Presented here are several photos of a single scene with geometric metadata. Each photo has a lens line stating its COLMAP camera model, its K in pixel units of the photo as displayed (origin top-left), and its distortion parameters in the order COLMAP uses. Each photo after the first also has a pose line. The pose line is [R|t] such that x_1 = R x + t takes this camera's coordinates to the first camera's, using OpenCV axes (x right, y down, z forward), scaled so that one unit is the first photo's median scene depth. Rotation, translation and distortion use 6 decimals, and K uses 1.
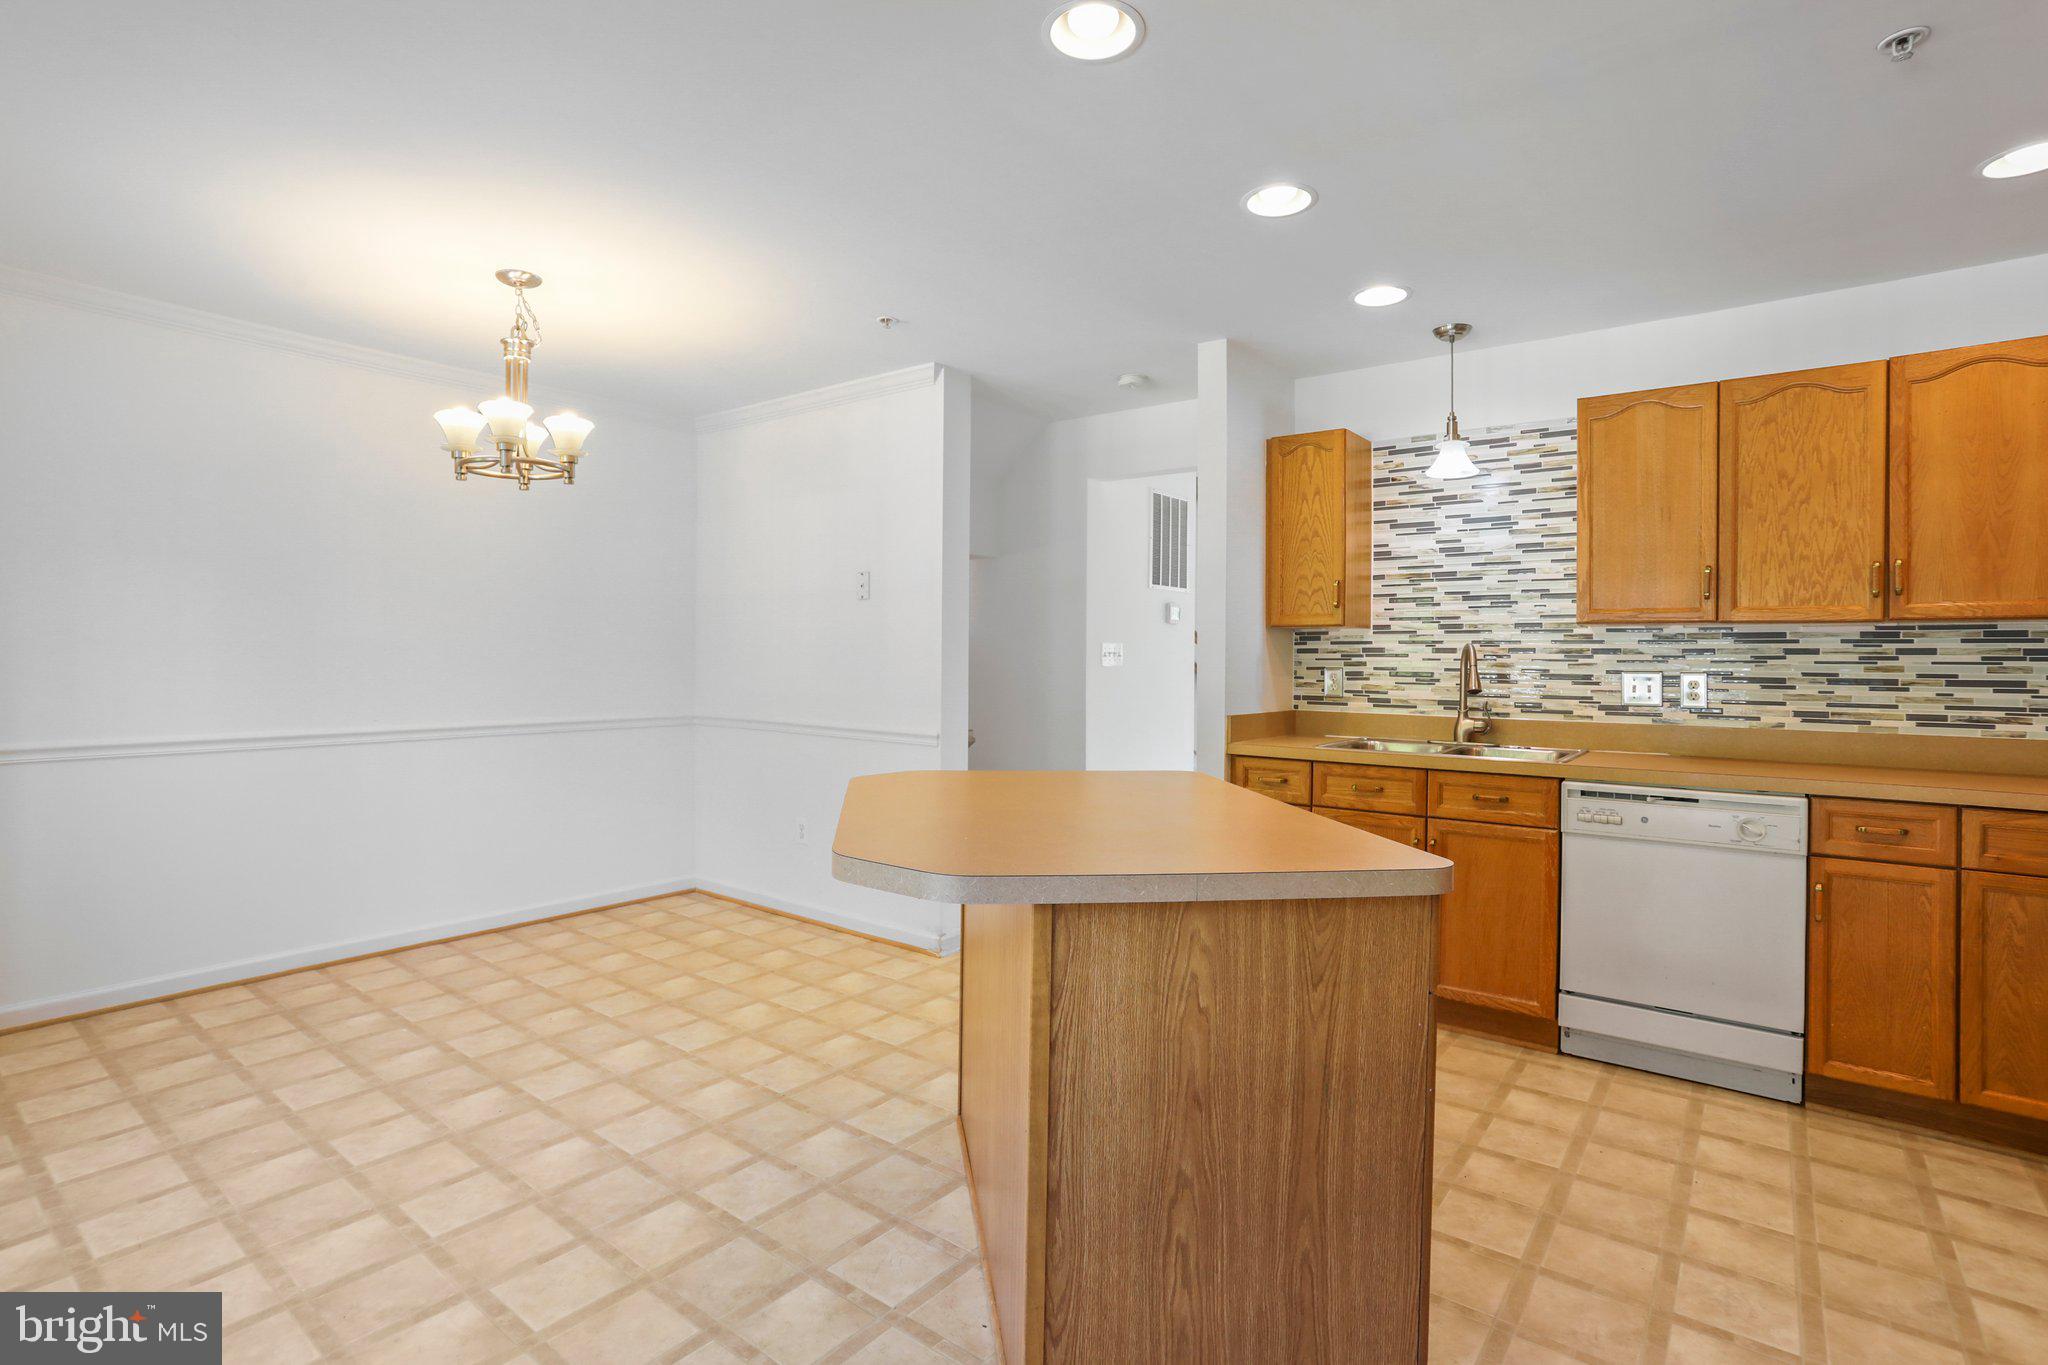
lens RADIAL K [[985.5, 0, 1025.2], [0, 985.5, 657.7], [0, 0, 1]] dist [-0.055592, 0.027493]
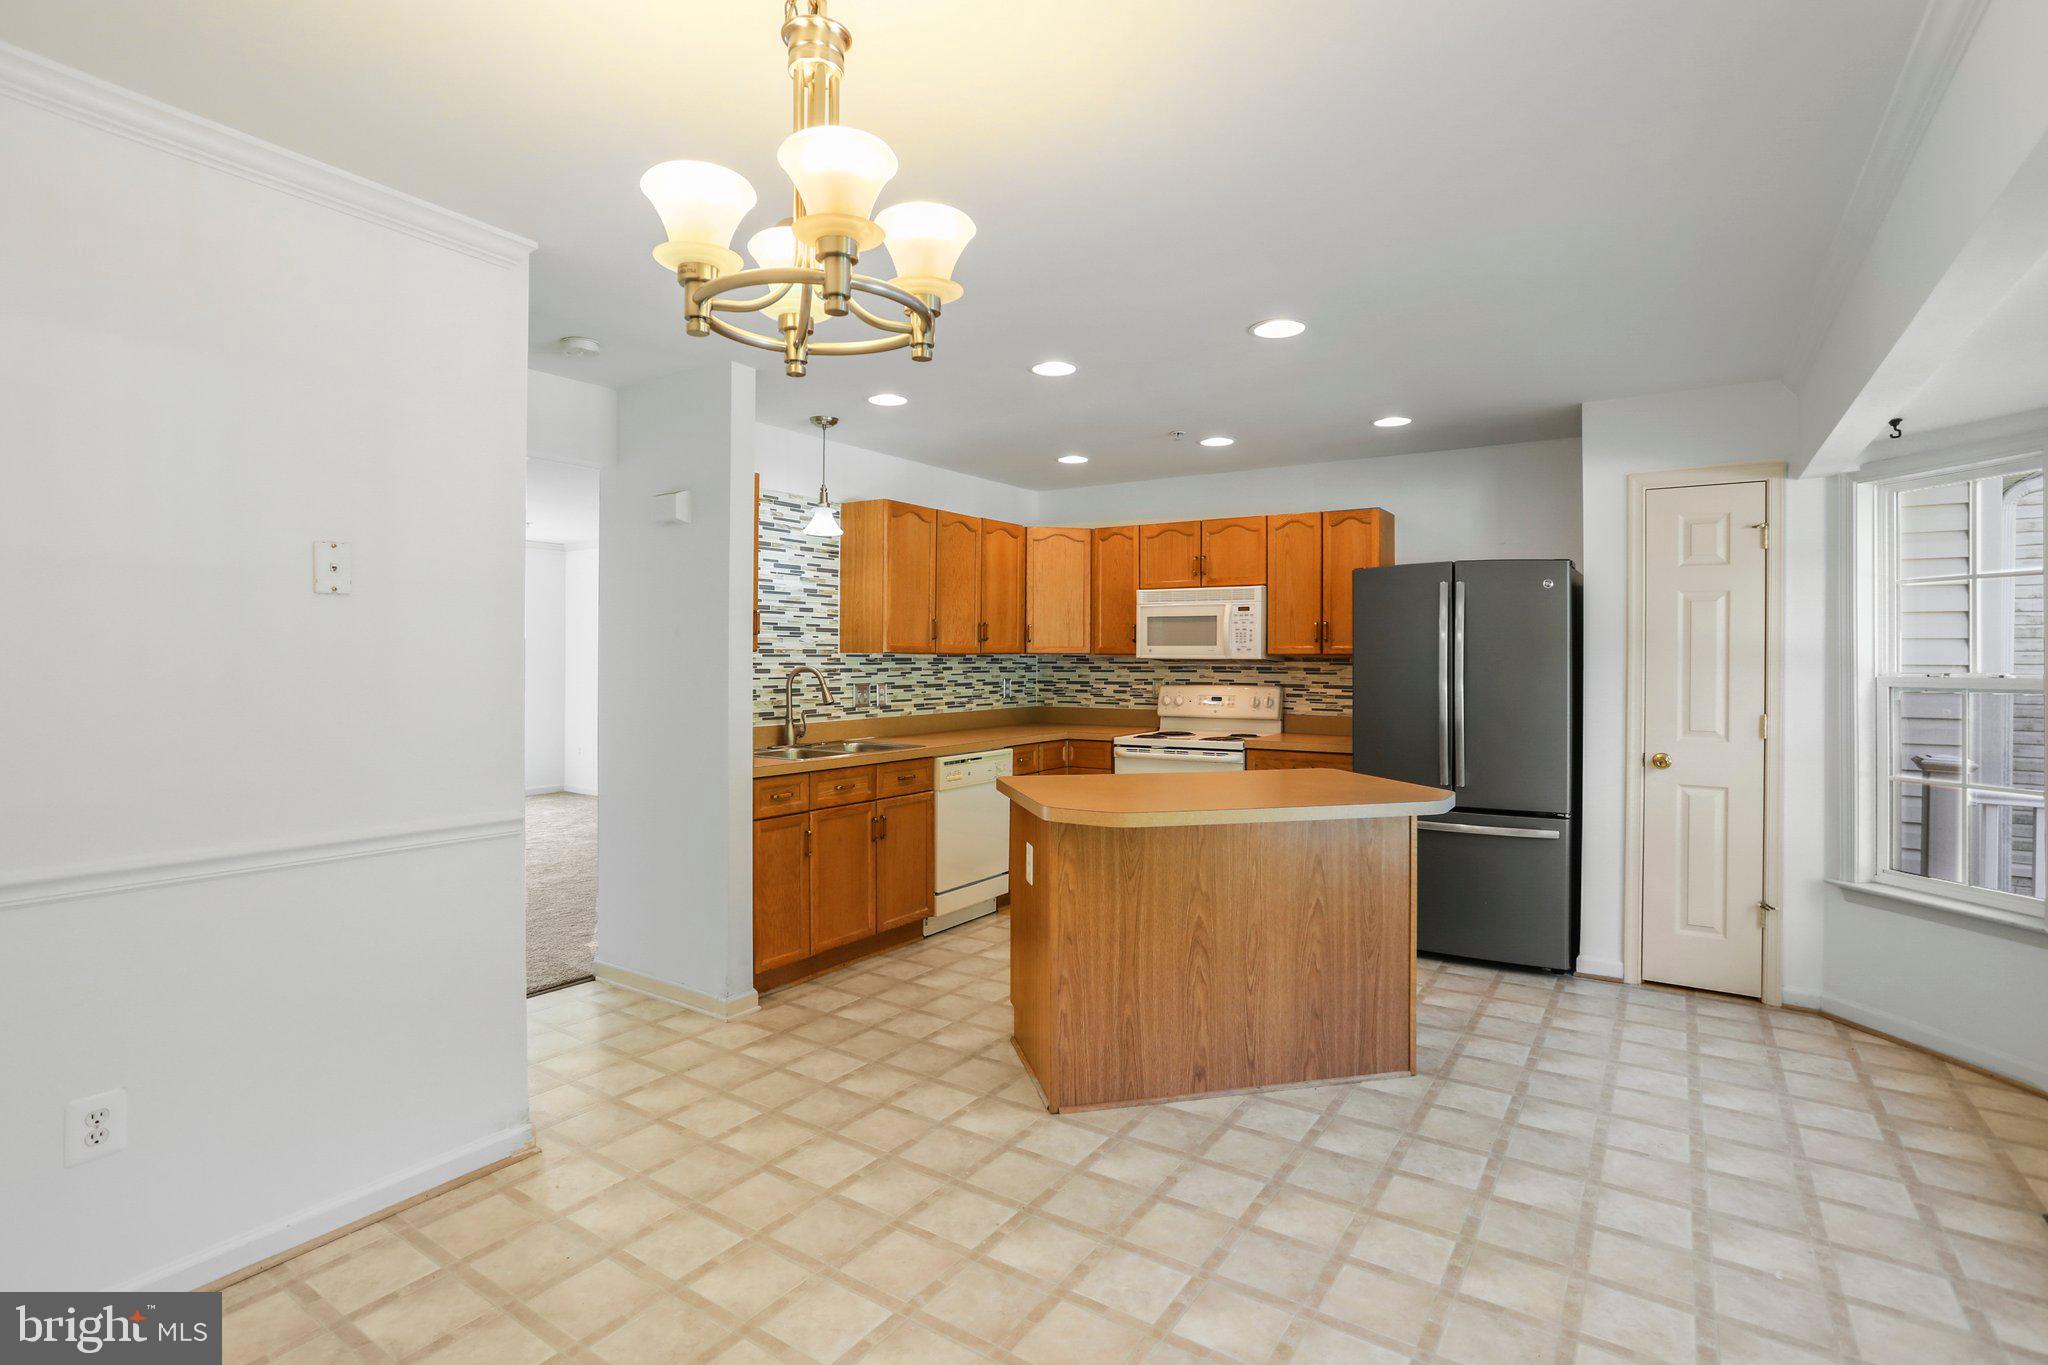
lens RADIAL K [[985.5, 0, 1025.2], [0, 985.5, 657.7], [0, 0, 1]] dist [-0.055592, 0.027493]
pose [[-0.063600, -0.008619, 0.997938, -0.967795], [-0.002959, 0.999960, 0.008448, -0.042543], [-0.997971, -0.002415, -0.063623, 0.920719]]
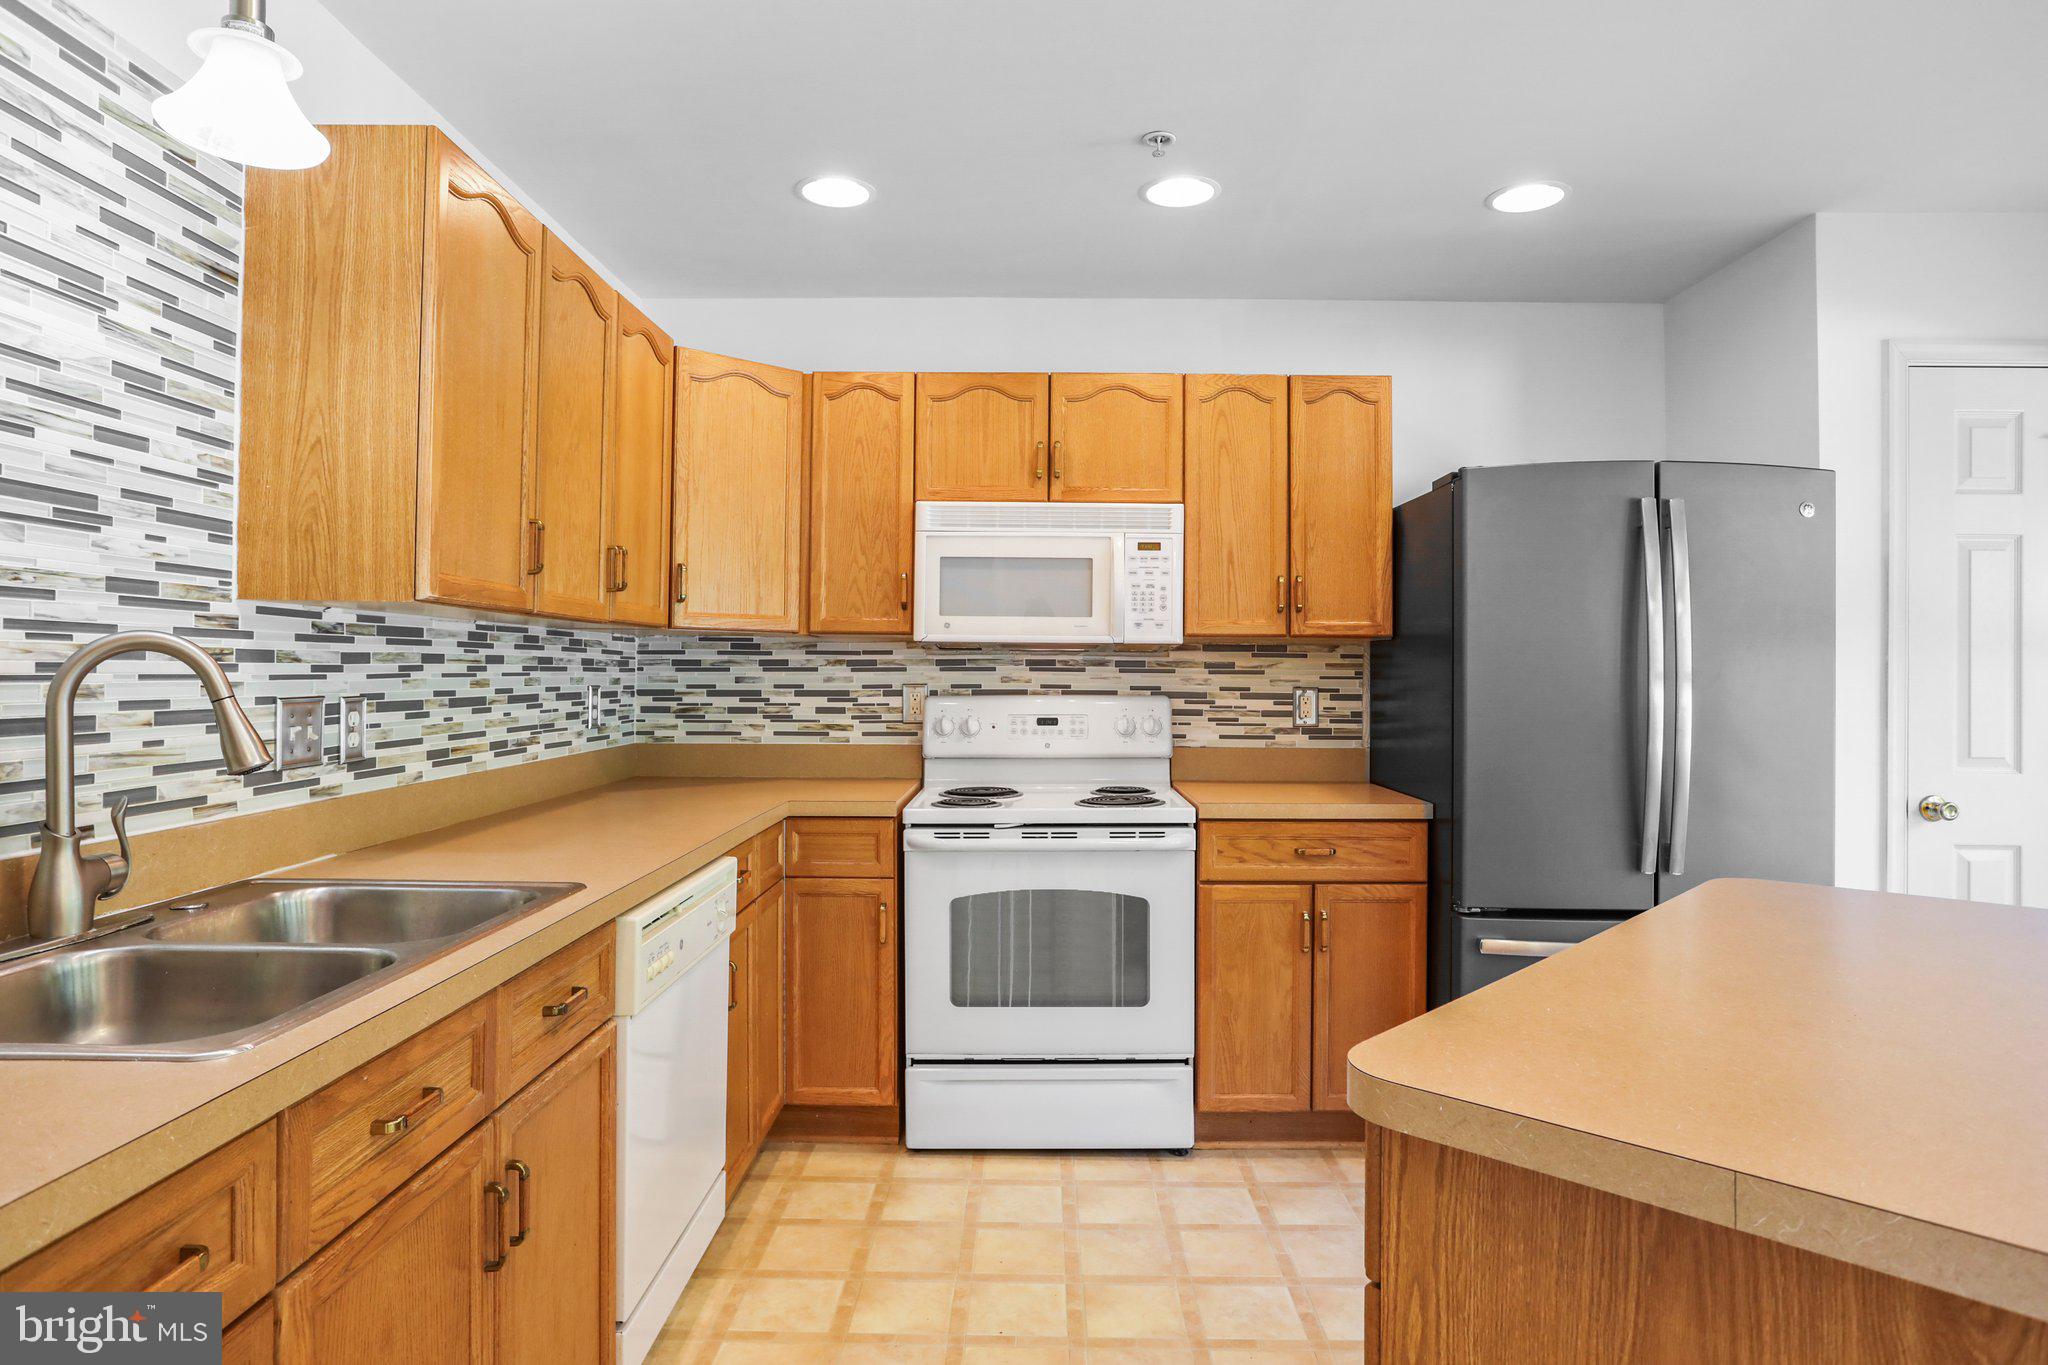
lens RADIAL K [[1148.7, 0, 1017.1], [0, 1148.7, 661.8], [0, 0, 1]] dist [-0.056304, 0.035820]
pose [[-0.593621, -0.005768, 0.804724, -0.045850], [-0.011130, 0.999938, -0.001043, -0.008076], [-0.804668, -0.009575, -0.593648, 1.141304]]
